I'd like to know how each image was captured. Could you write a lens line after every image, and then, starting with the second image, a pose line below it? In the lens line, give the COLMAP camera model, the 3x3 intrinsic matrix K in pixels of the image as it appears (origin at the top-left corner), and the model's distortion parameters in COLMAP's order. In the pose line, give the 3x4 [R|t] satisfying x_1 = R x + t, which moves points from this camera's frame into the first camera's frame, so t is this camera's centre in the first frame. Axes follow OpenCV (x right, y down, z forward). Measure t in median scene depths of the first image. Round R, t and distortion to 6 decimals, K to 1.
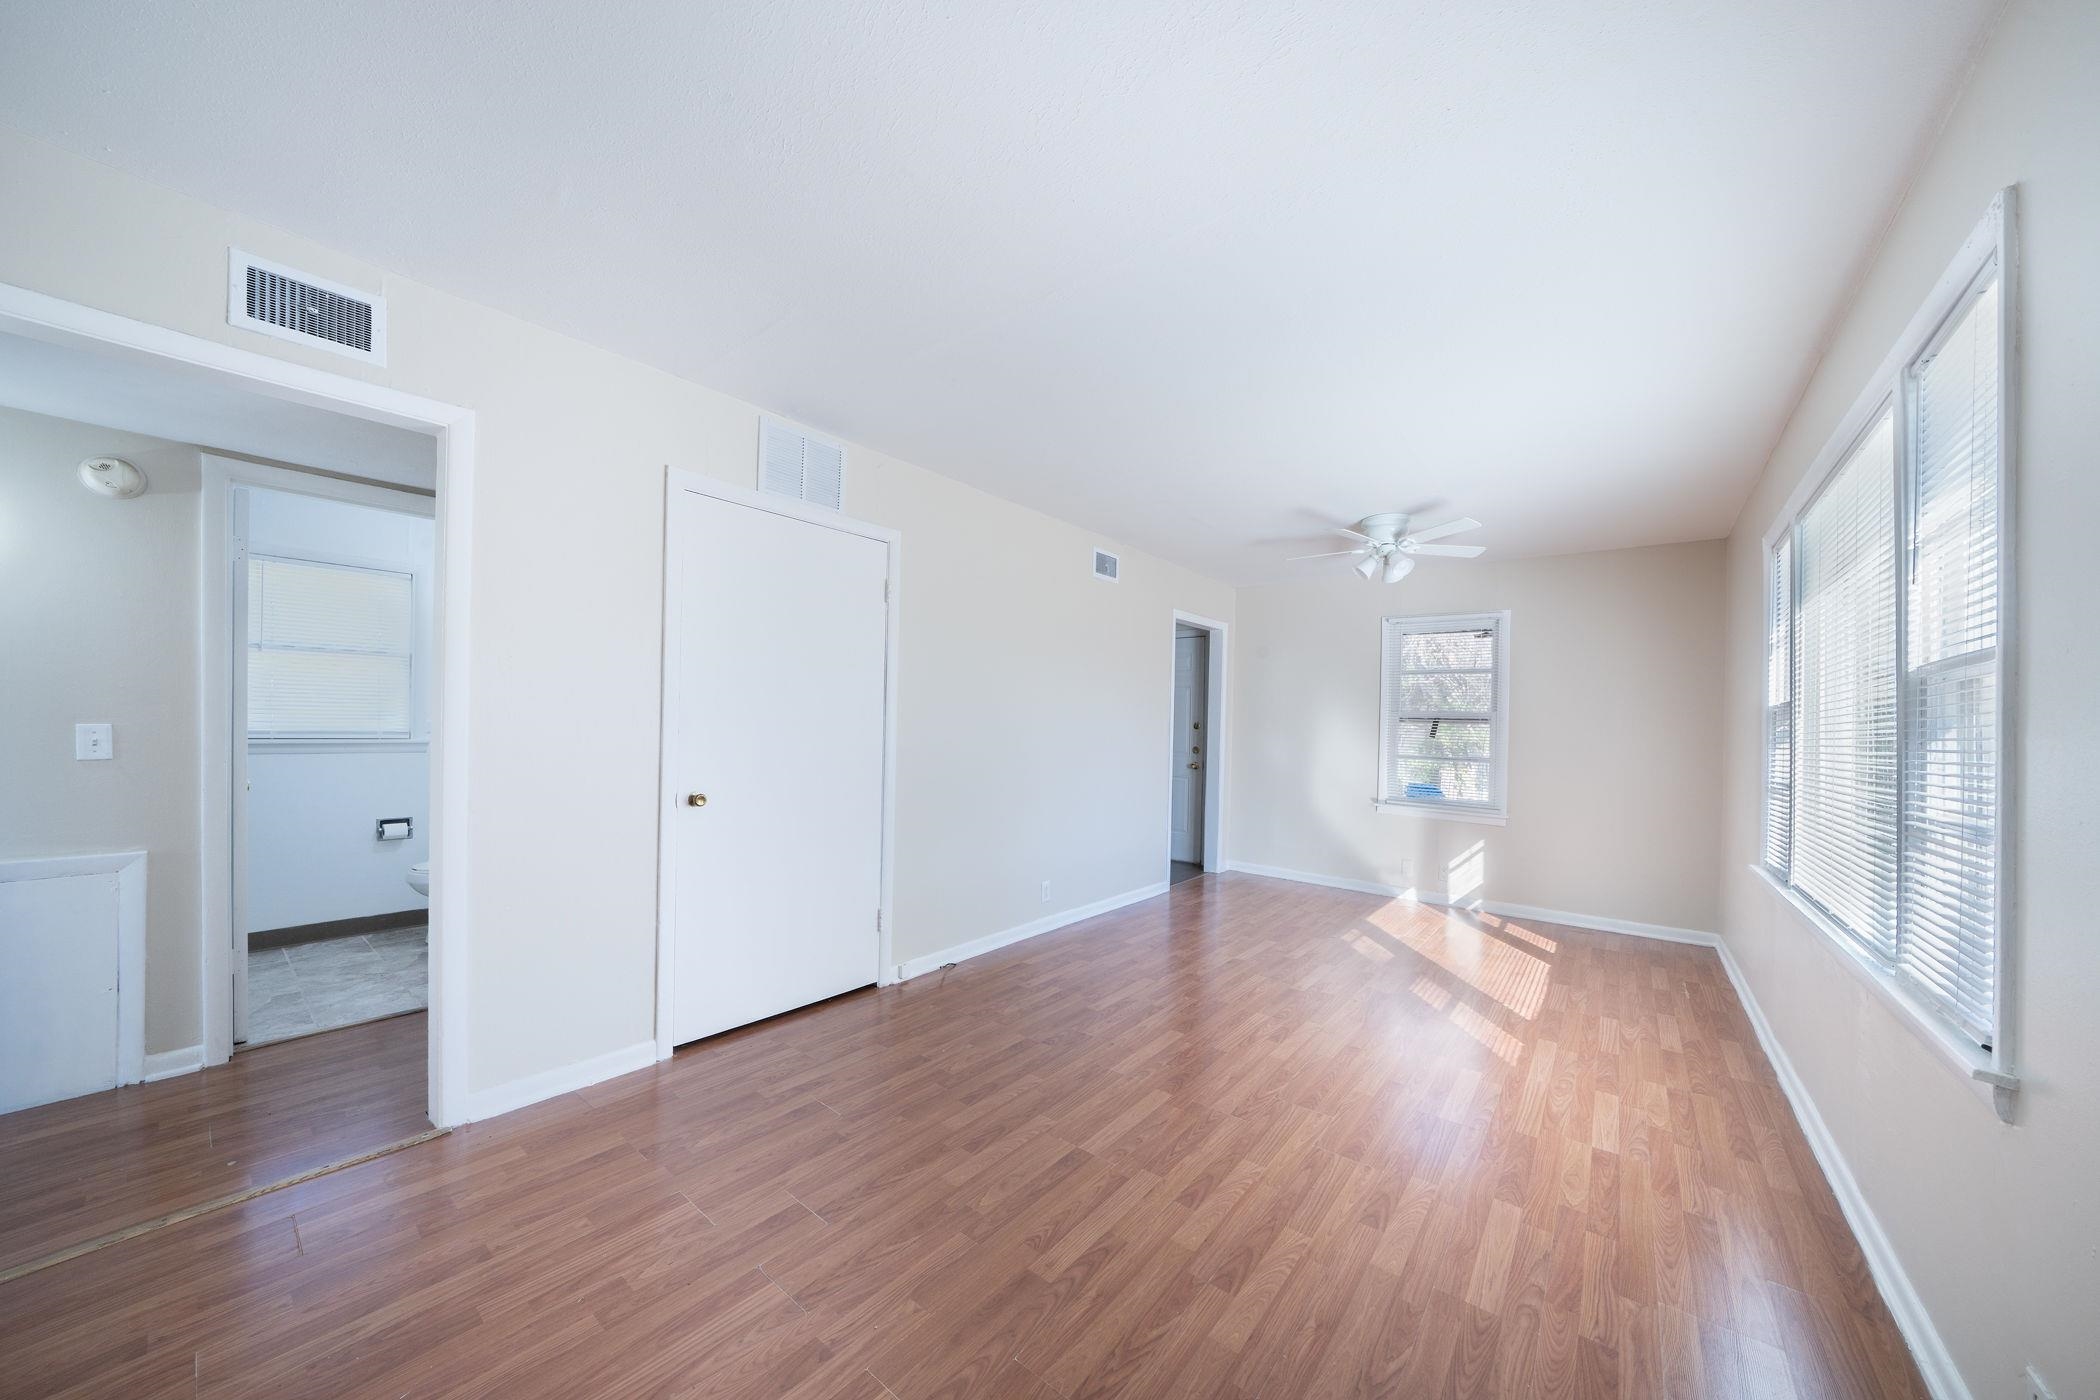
lens RADIAL K [[708.6, 0, 1055.3], [0, 708.6, 725.0], [0, 0, 1]] dist [-0.010850, -0.000007]
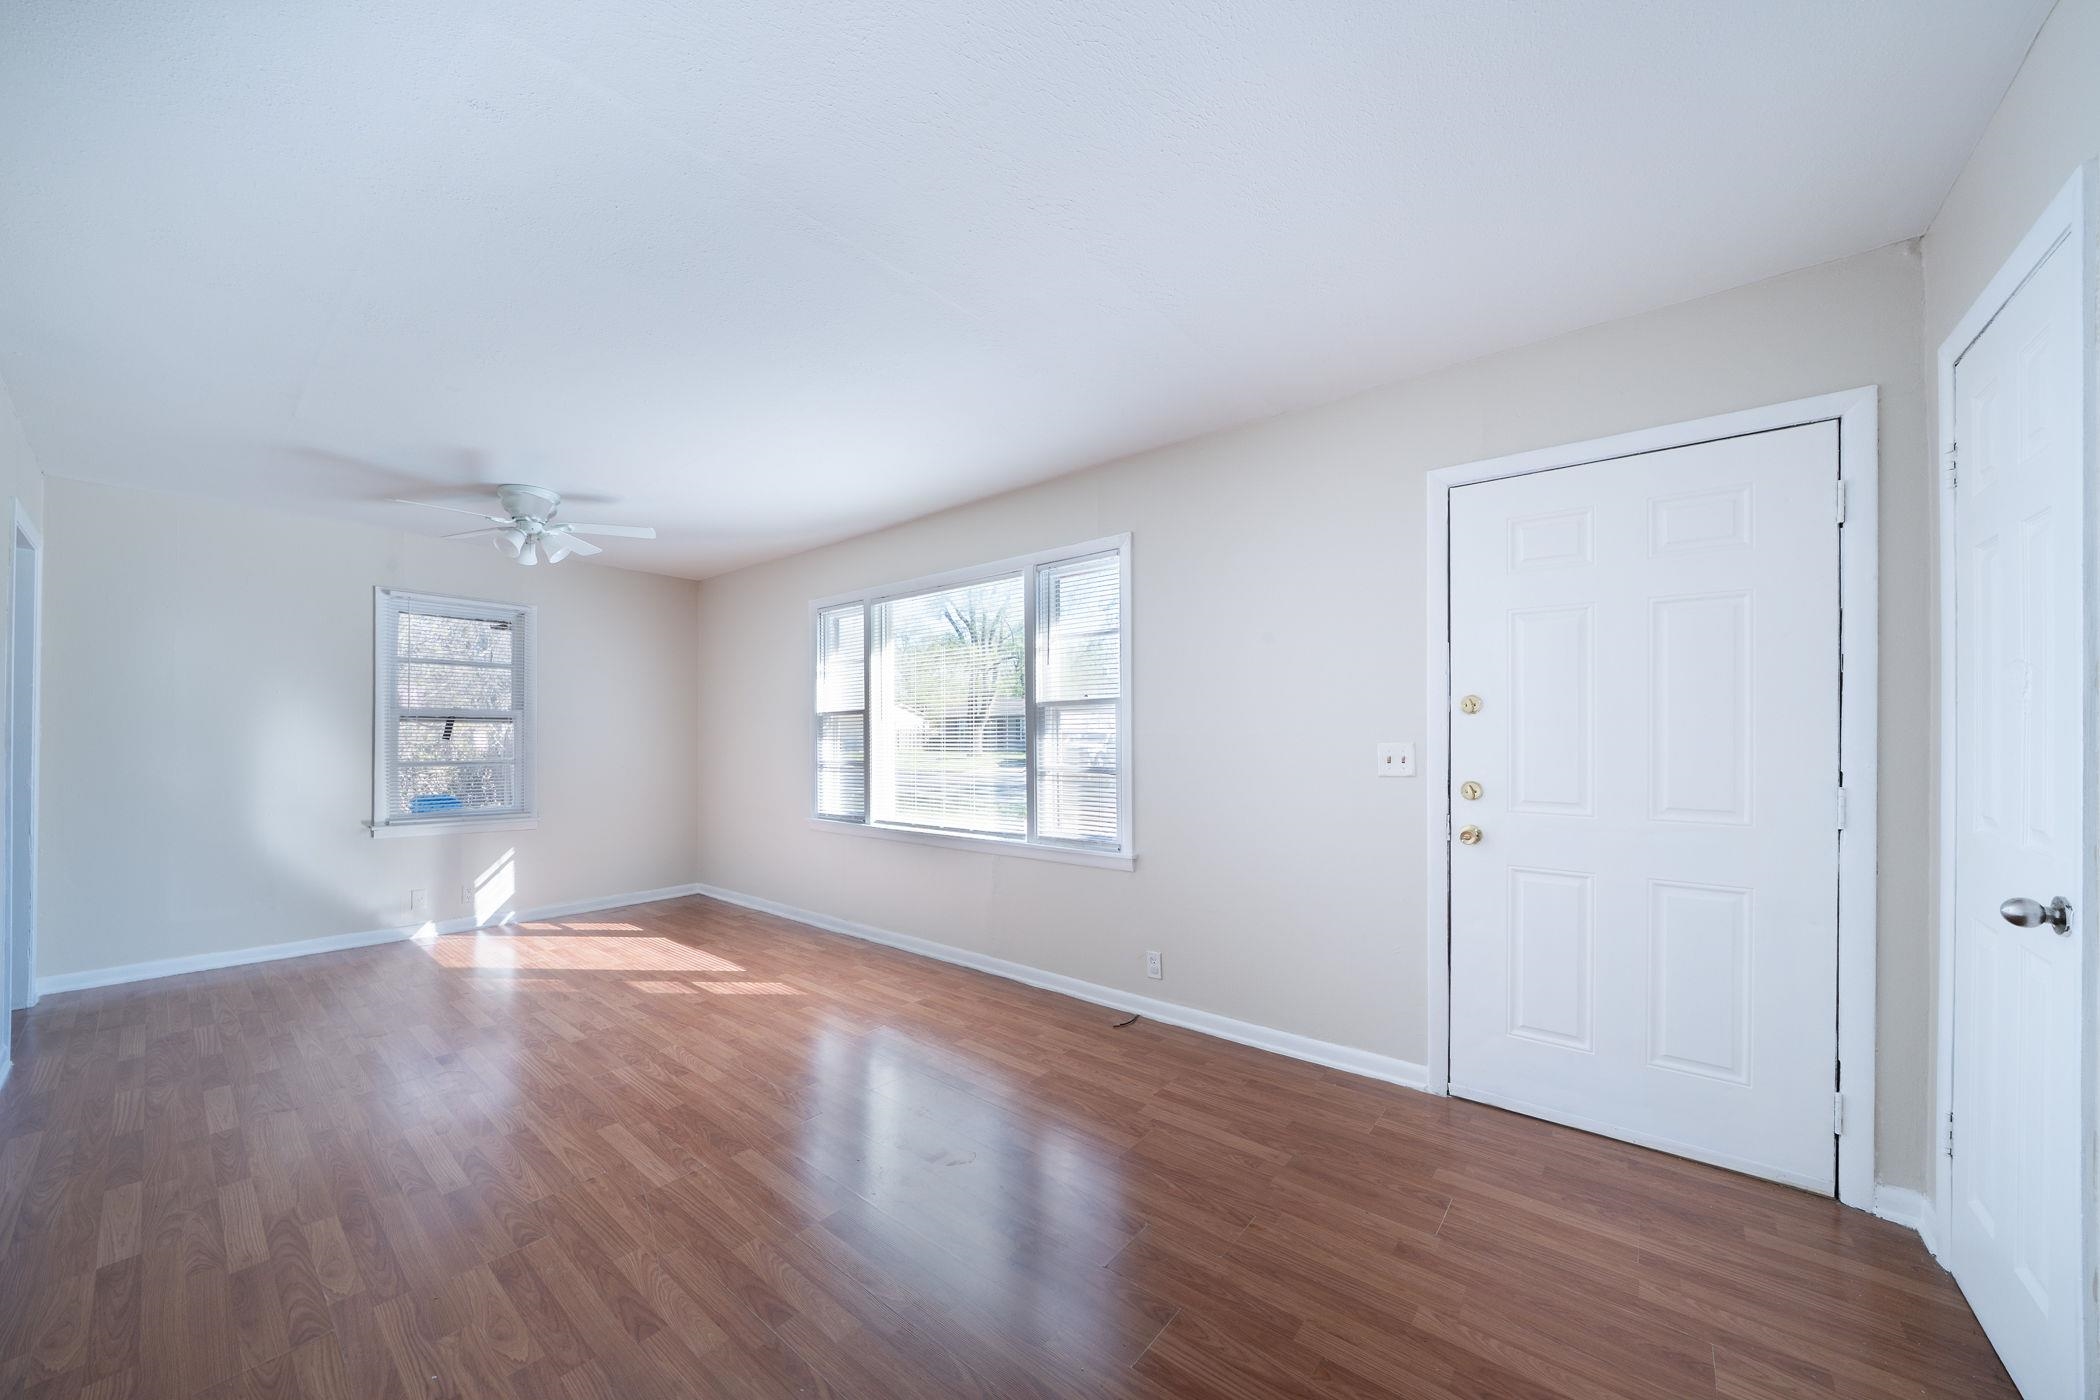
lens RADIAL K [[748.6, 0, 1016.4], [0, 748.6, 725.6], [0, 0, 1]] dist [-0.001250, -0.000130]
pose [[0.047528, -0.012577, 0.998791, -0.527853], [0.000083, 0.999921, 0.012588, -0.016497], [-0.998870, -0.000516, 0.047526, 0.429254]]
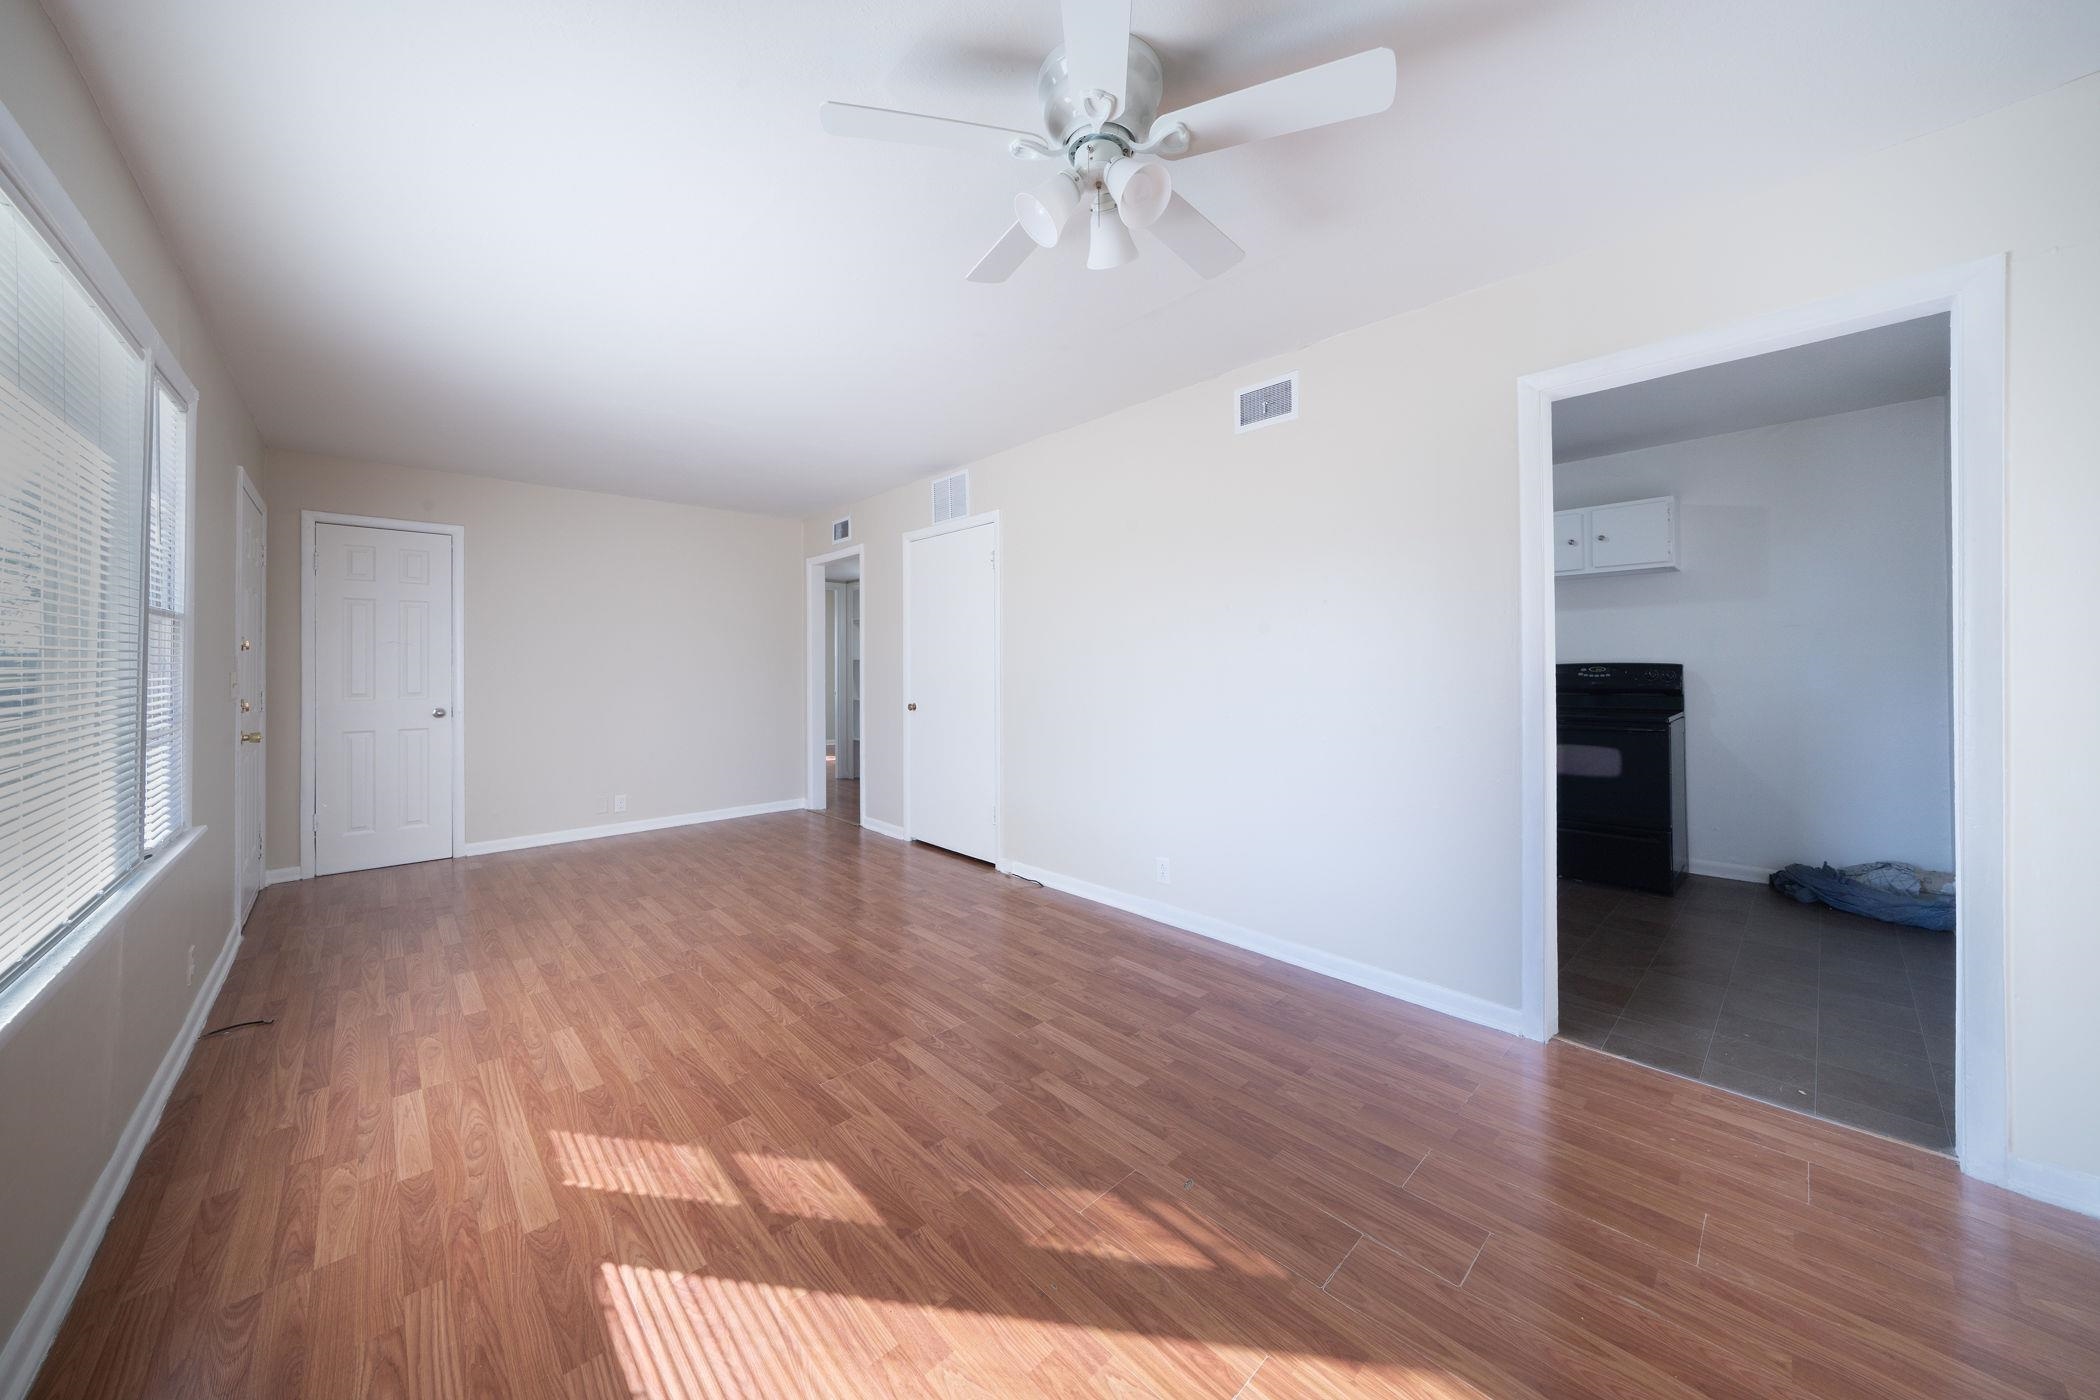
lens RADIAL K [[714.6, 0, 1050.0], [0, 714.6, 700.0], [0, 0, 1]] dist [0.000973, 0.000061]
pose [[-0.132542, 0.031829, -0.990666, 1.002041], [0.006722, 0.999490, 0.031213, 0.019320], [0.991155, -0.002522, -0.132688, 1.238019]]
